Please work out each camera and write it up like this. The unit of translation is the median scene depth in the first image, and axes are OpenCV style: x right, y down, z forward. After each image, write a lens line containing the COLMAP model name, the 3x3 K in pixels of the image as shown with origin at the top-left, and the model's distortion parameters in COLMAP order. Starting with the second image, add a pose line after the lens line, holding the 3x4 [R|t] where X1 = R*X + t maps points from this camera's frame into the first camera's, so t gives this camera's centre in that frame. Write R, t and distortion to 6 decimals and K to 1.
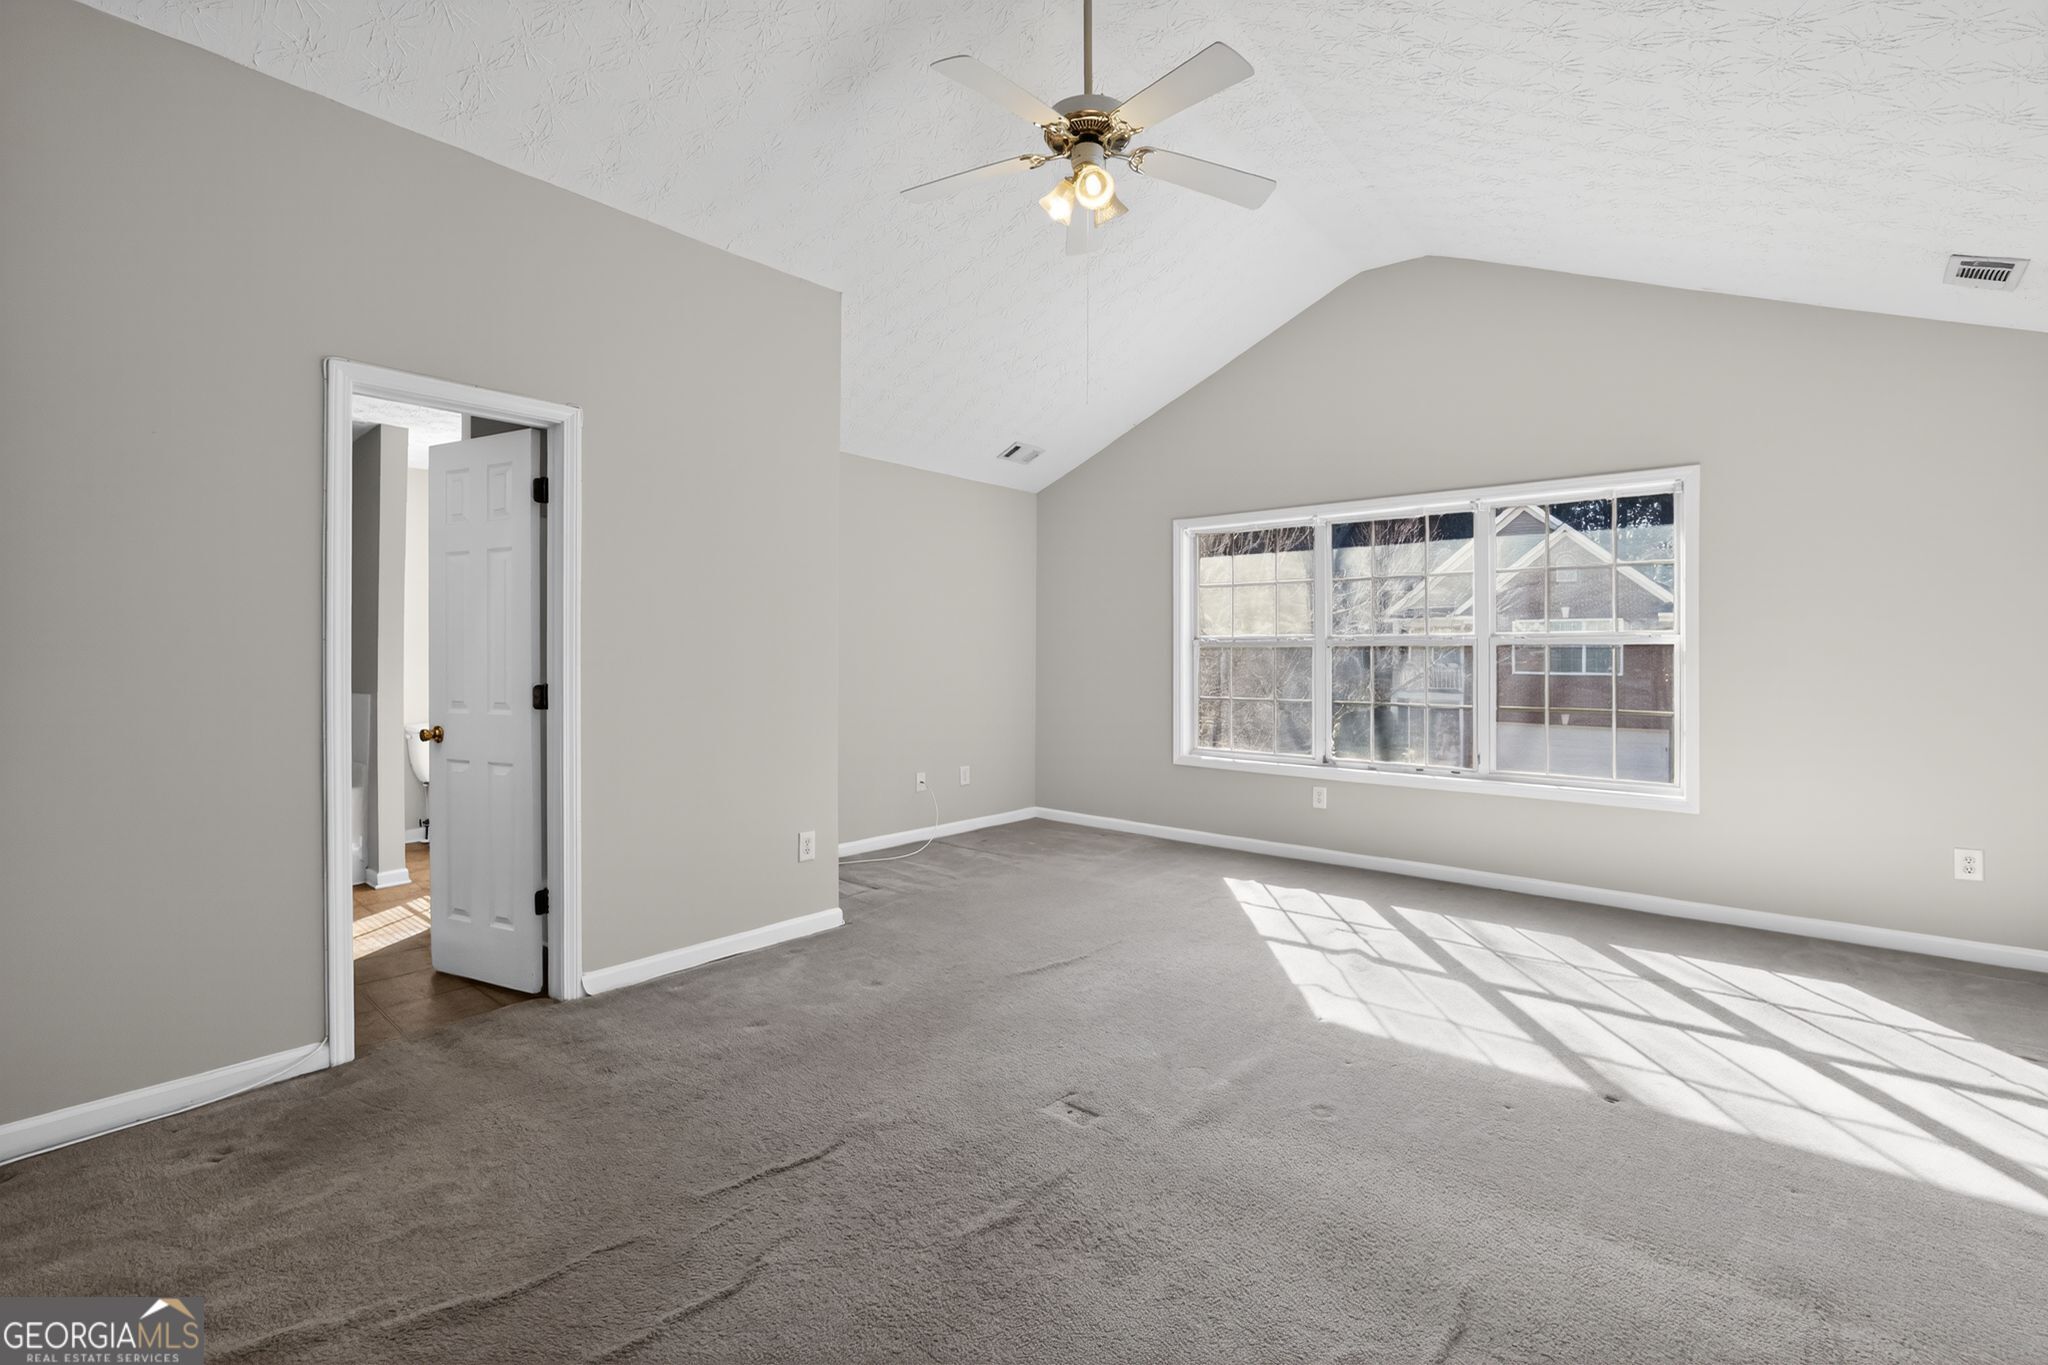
lens RADIAL K [[917.9, 0, 1013.1], [0, 917.9, 645.1], [0, 0, 1]] dist [0.001577, -0.000041]
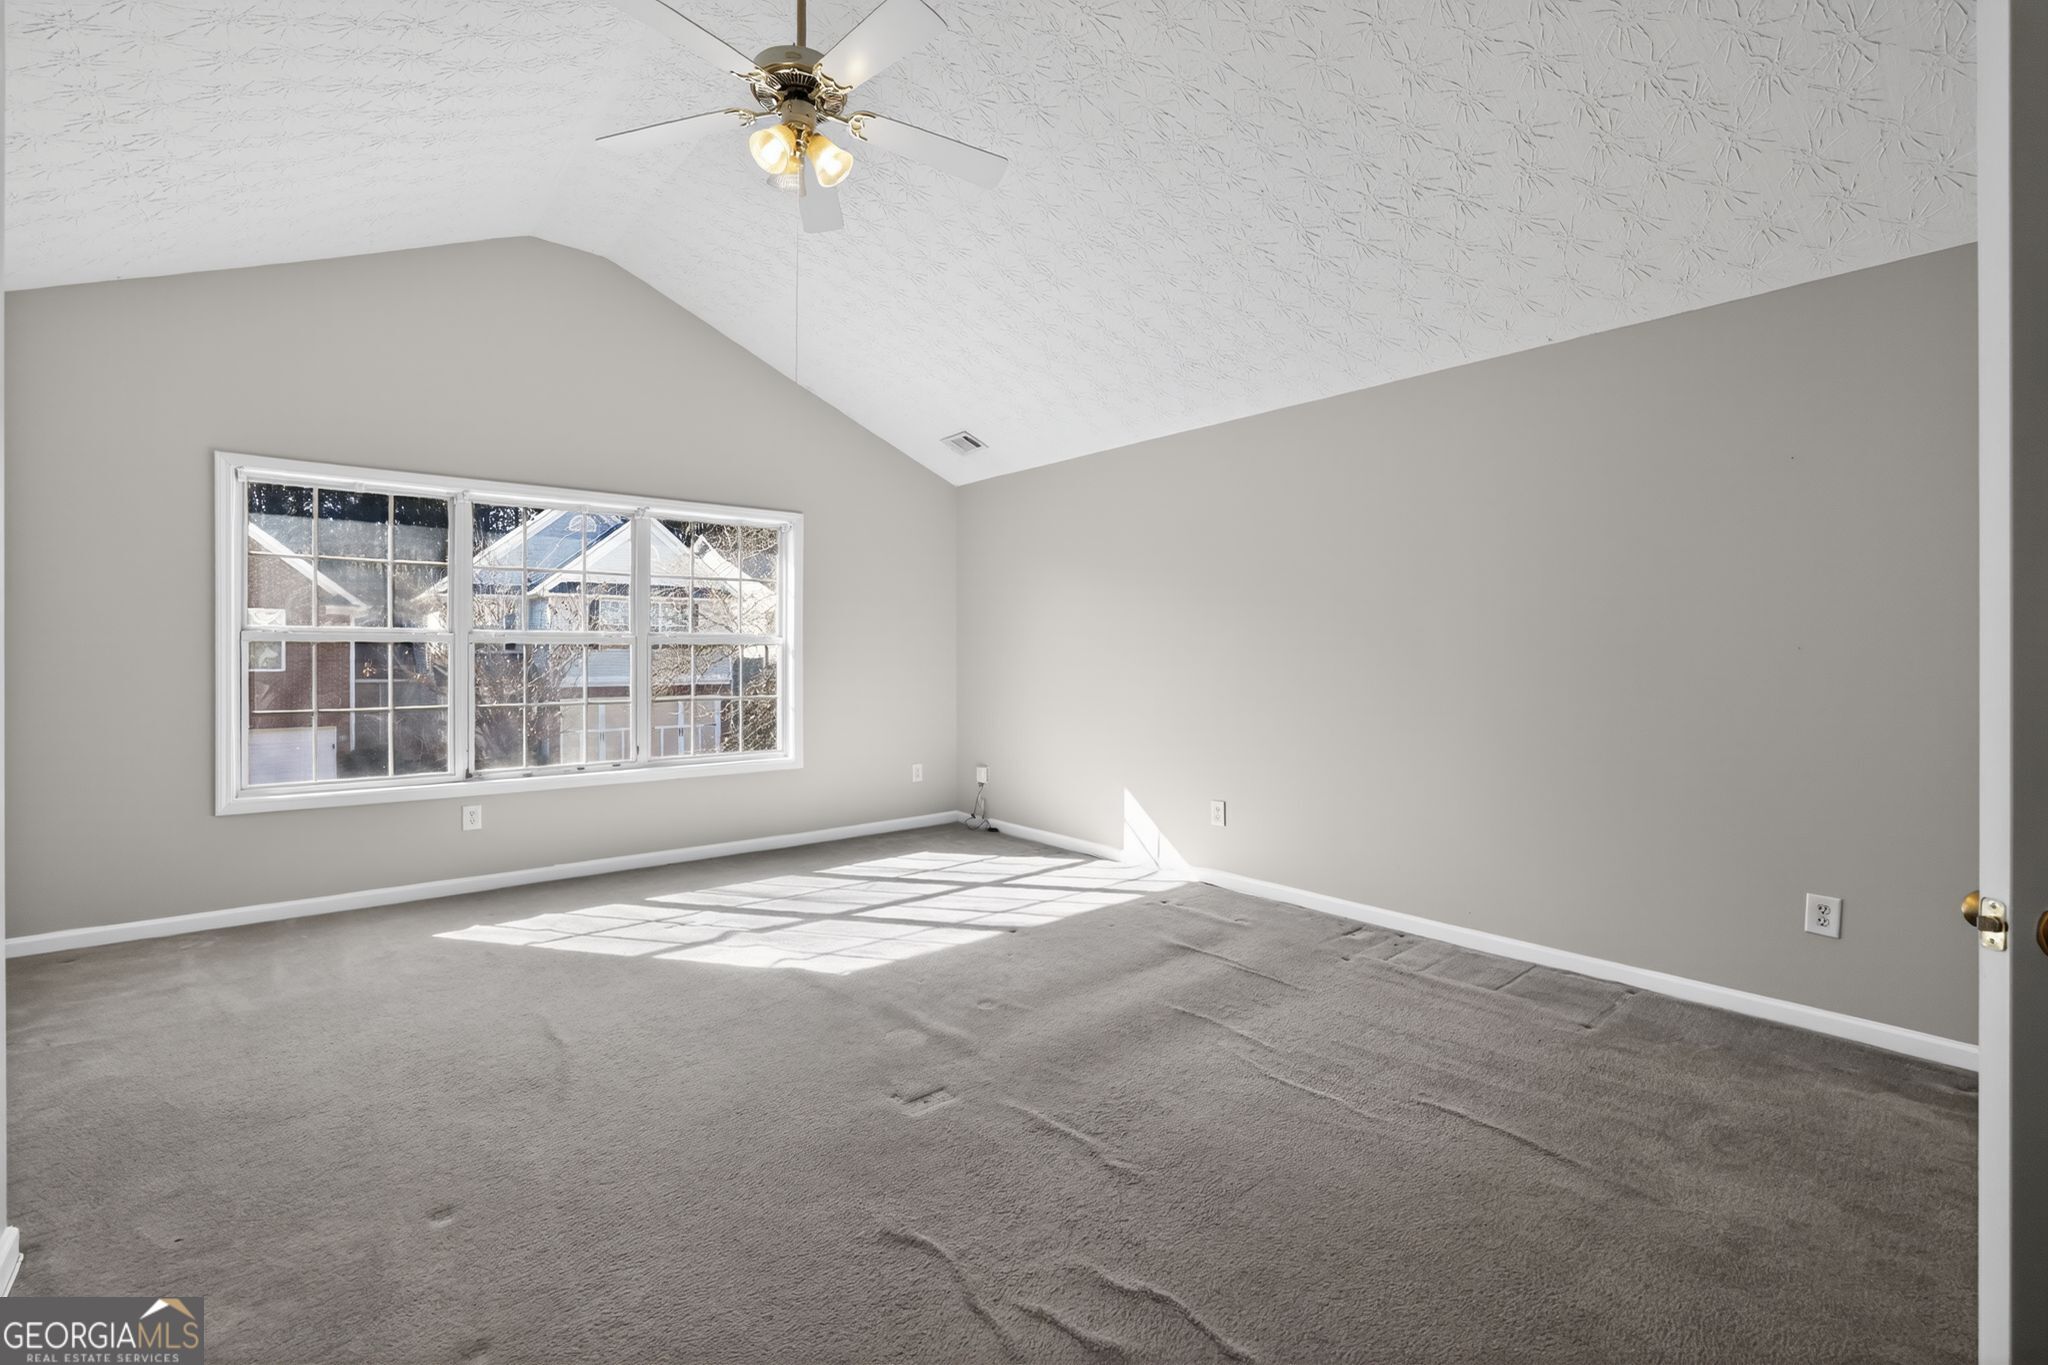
lens RADIAL K [[881.4, 0, 1067.7], [0, 881.4, 663.5], [0, 0, 1]] dist [-0.027583, 0.000584]
pose [[0.141779, -0.014000, 0.989799, -0.425599], [-0.010958, 0.999817, 0.015712, 0.001474], [-0.989838, -0.013074, 0.141599, 0.353229]]
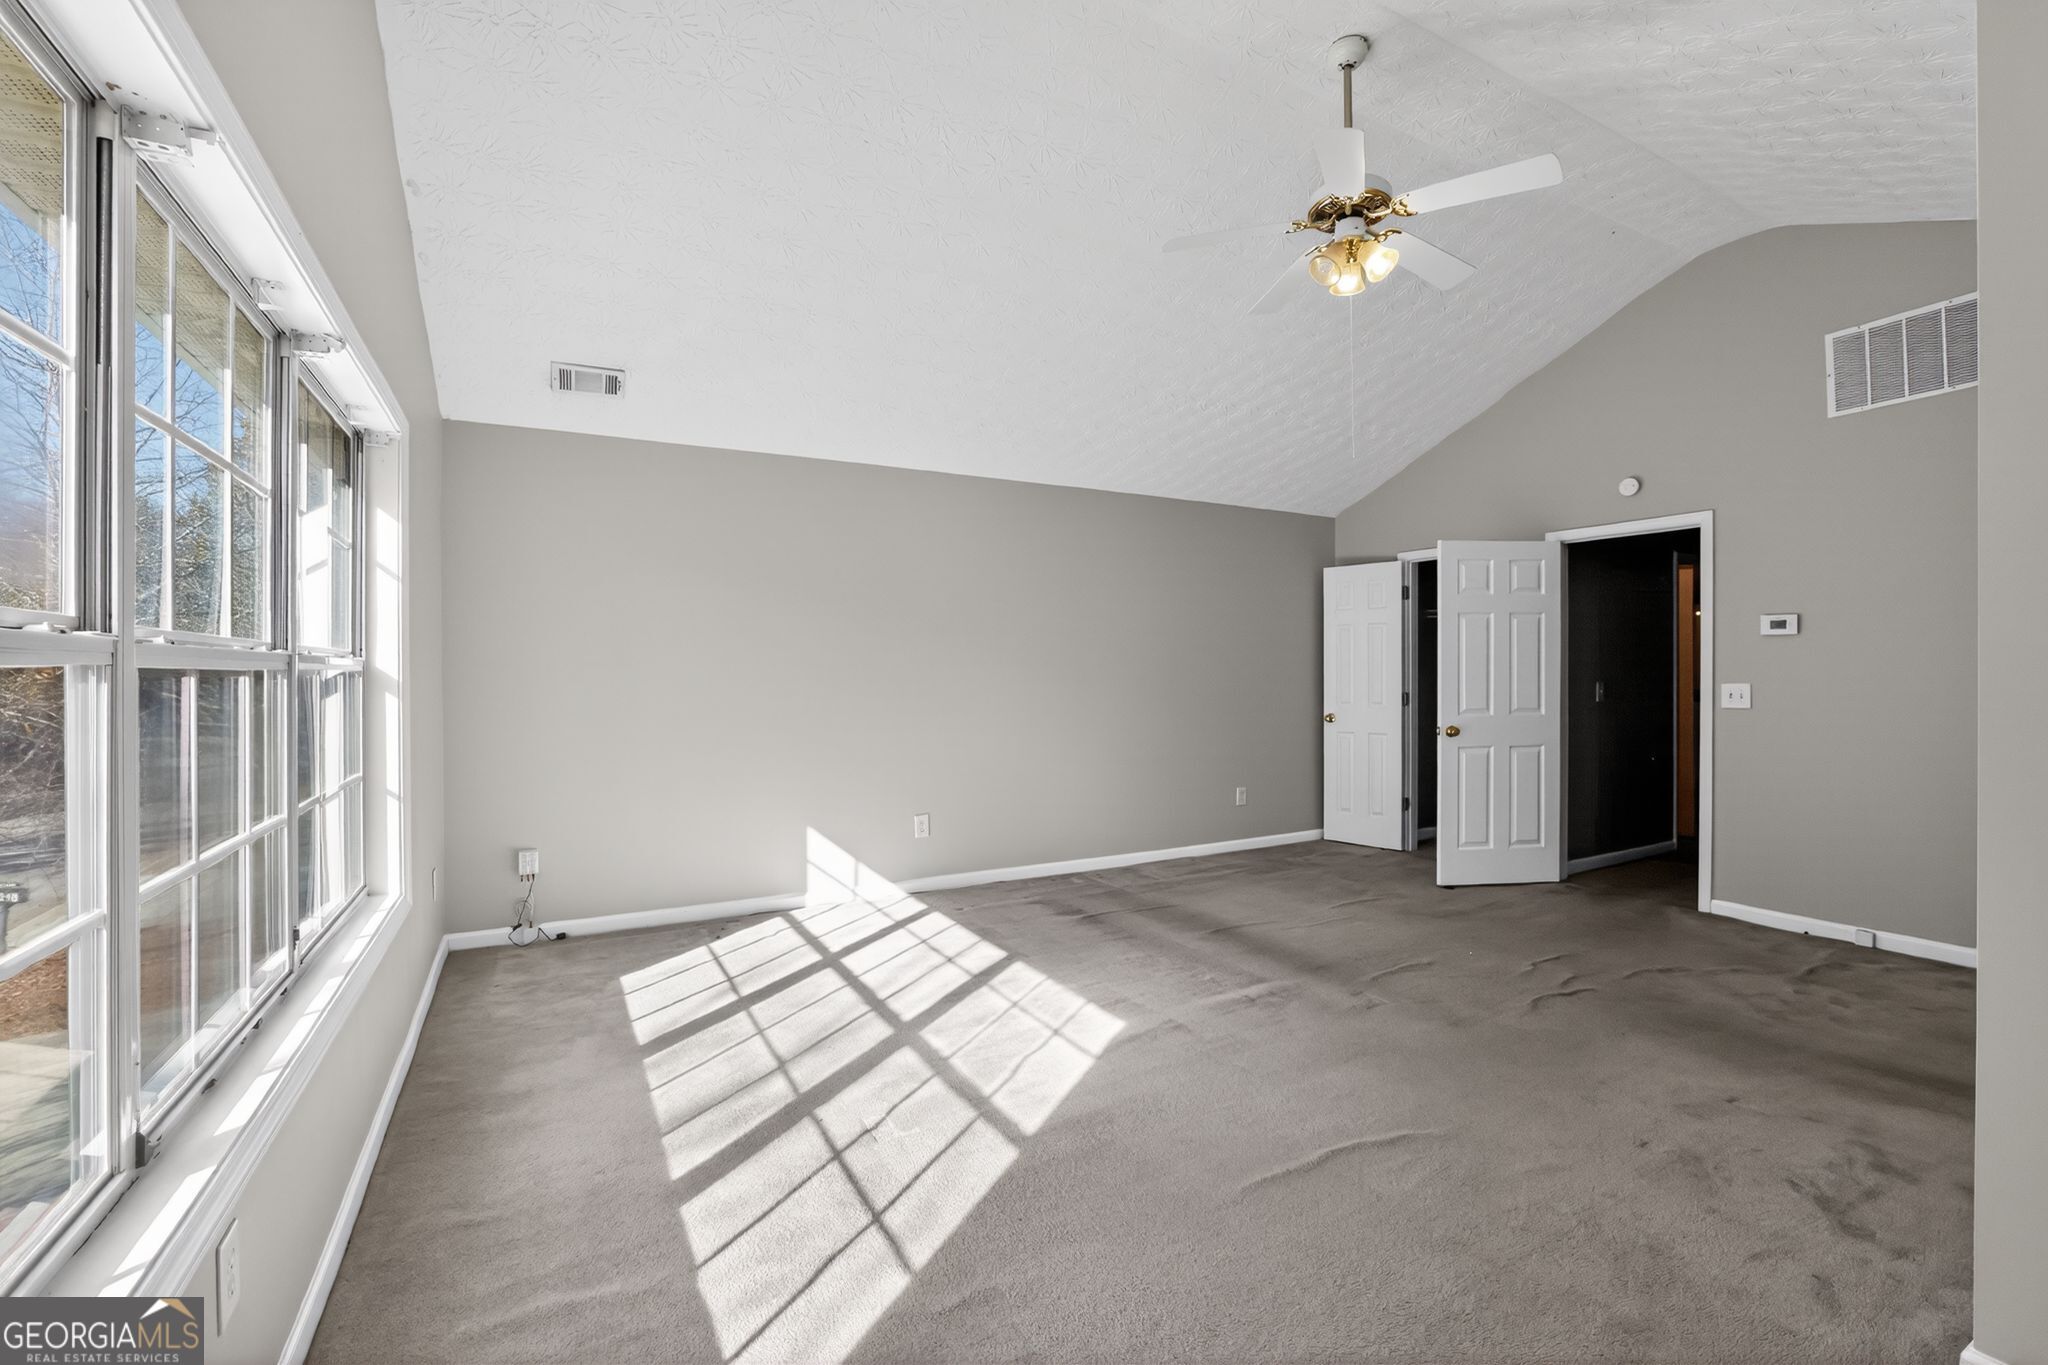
lens RADIAL K [[845.7, 0, 1024.0], [0, 845.7, 682.5], [0, 0, 1]] dist [0.000337, 0.000116]
pose [[-0.938429, -0.014539, 0.345167, 0.063939], [-0.016129, 0.999868, -0.001736, 0.003406], [-0.345096, -0.007197, -0.938540, 1.217994]]
